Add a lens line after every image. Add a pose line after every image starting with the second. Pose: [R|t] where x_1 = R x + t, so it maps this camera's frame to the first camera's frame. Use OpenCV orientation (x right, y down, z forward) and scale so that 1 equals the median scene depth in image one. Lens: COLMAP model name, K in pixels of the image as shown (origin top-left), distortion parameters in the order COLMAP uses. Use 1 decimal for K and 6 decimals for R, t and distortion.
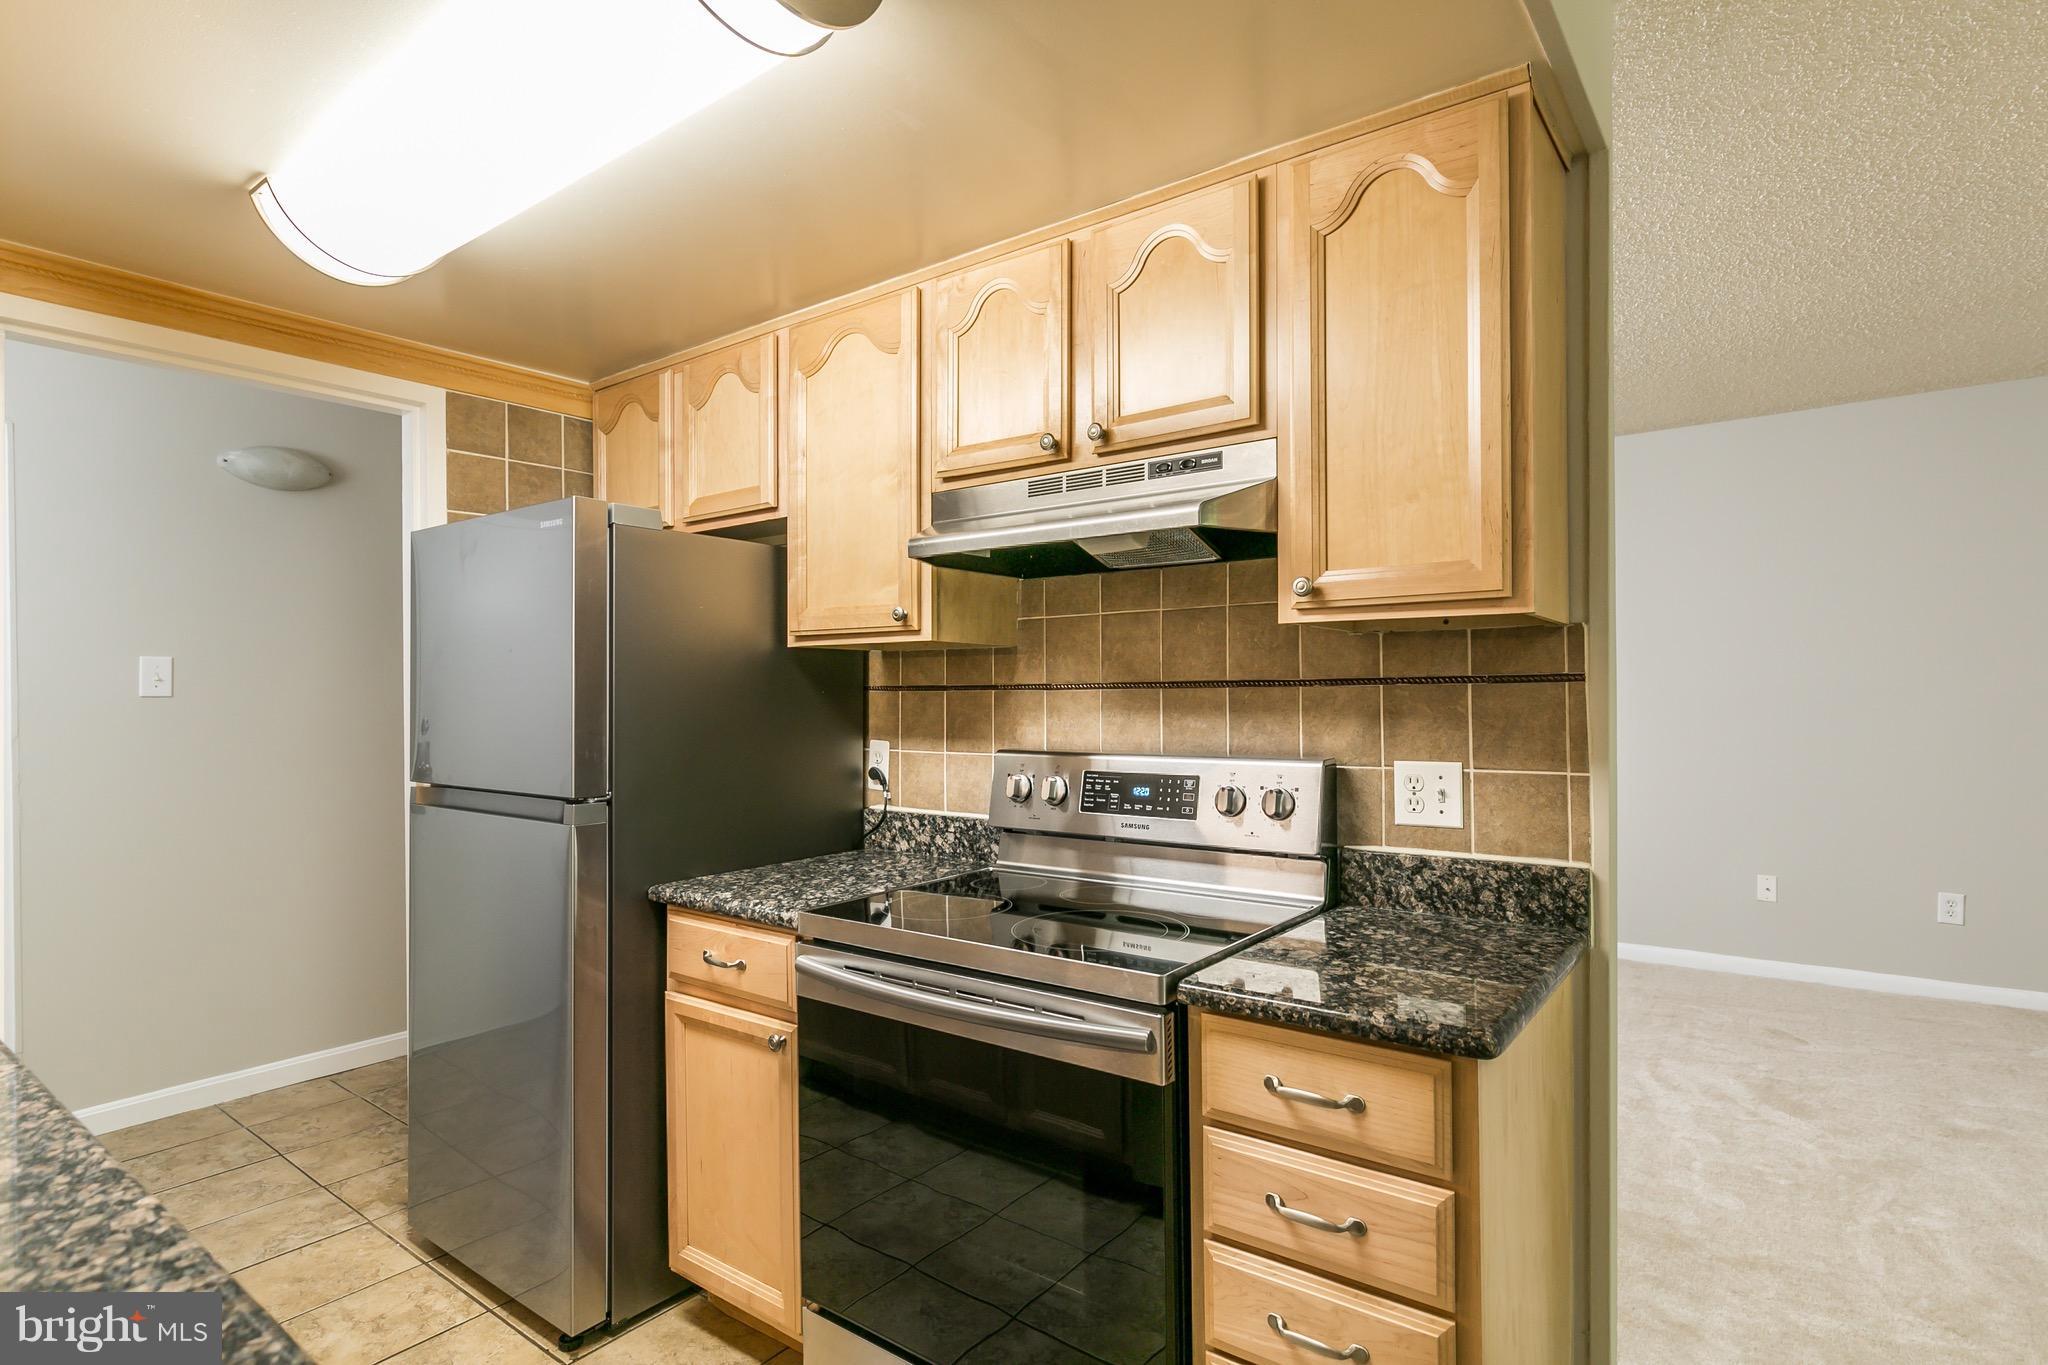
lens RADIAL K [[1040.2, 0, 1022.7], [0, 1040.2, 689.7], [0, 0, 1]] dist [0.000548, 0.000273]
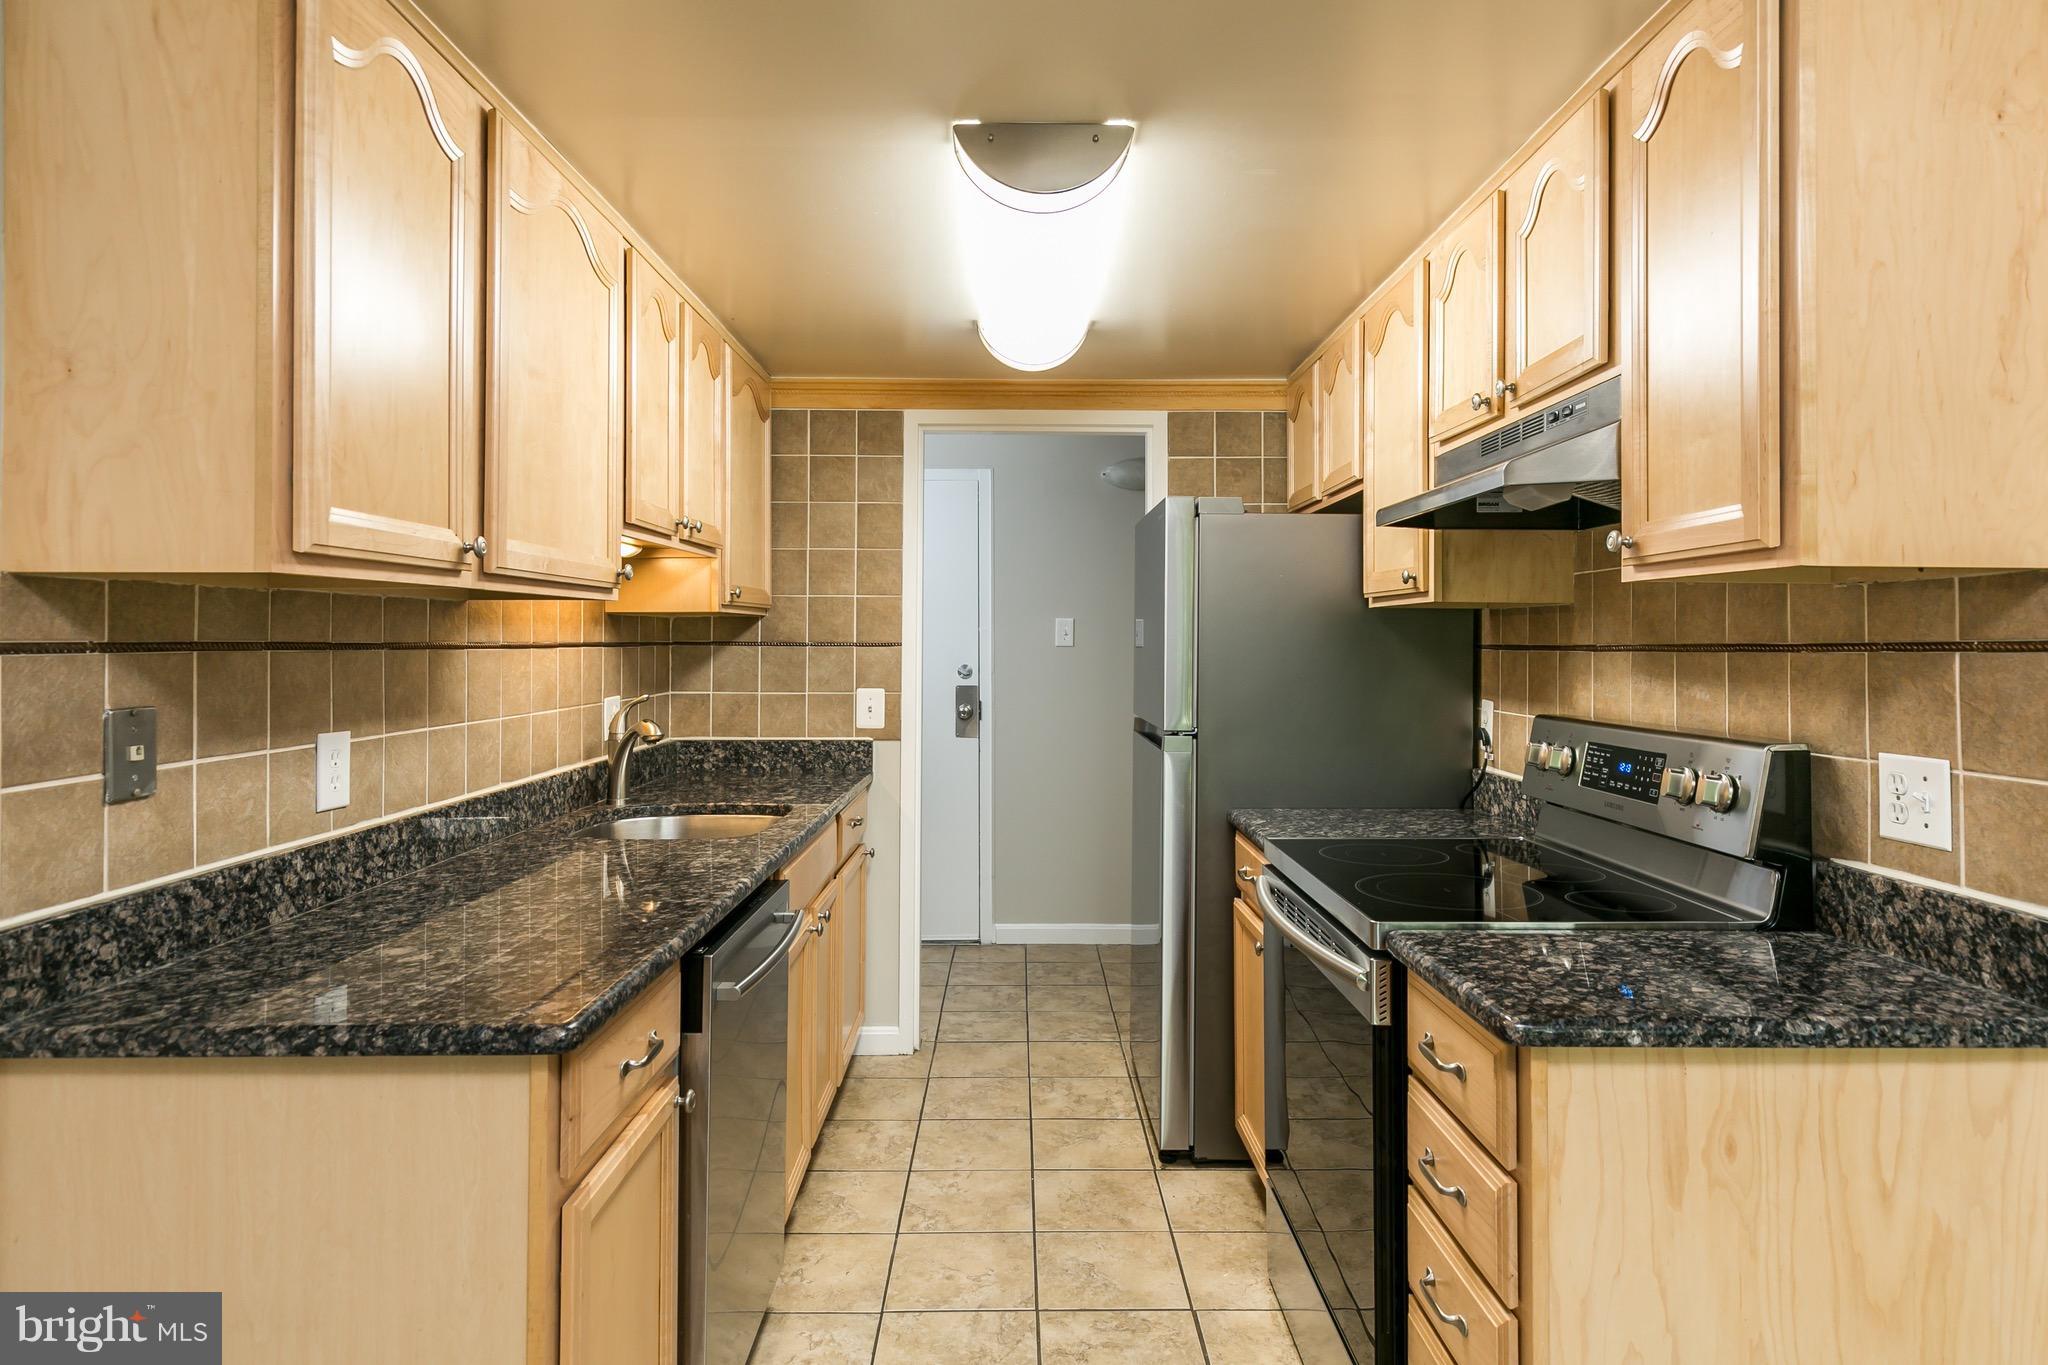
lens RADIAL K [[1148.7, 0, 1041.2], [0, 1148.7, 623.3], [0, 0, 1]] dist [0.007530, 0.001025]
pose [[0.621960, -0.004015, -0.783039, 0.620094], [-0.007952, 0.999903, -0.011443, -0.011177], [0.783008, 0.013344, 0.621868, -0.004085]]
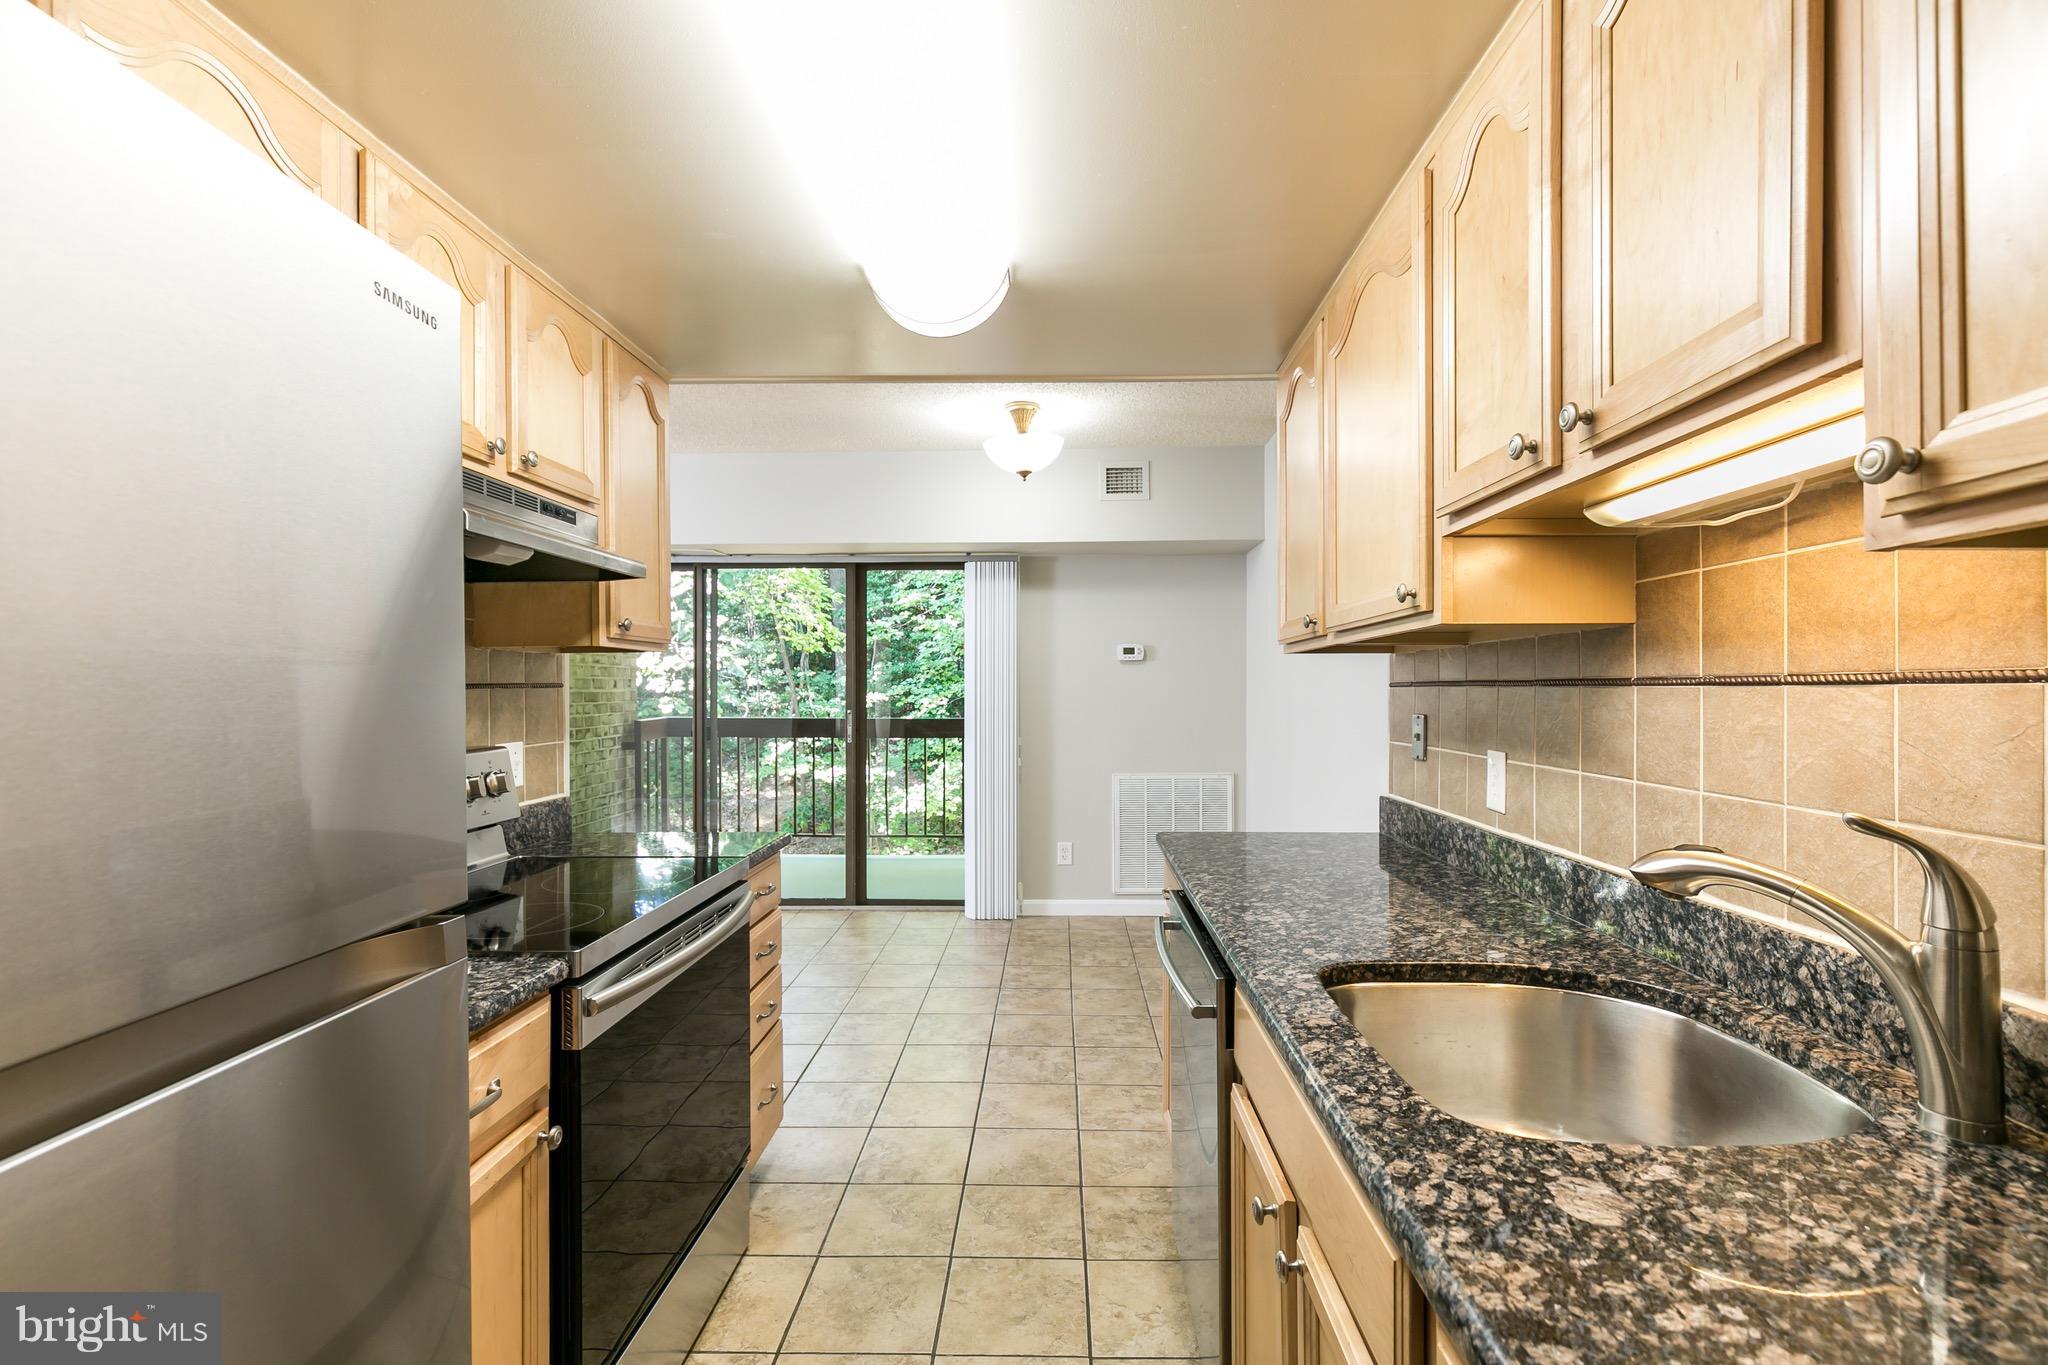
lens RADIAL K [[927.1, 0, 1024.0], [0, 927.1, 682.5], [0, 0, 1]] dist [-0.001774, 0.000494]
pose [[-0.574117, 0.015522, 0.818626, -1.075278], [0.009237, 0.999879, -0.012480, 0.009444], [-0.818721, 0.000396, -0.574192, 1.144979]]
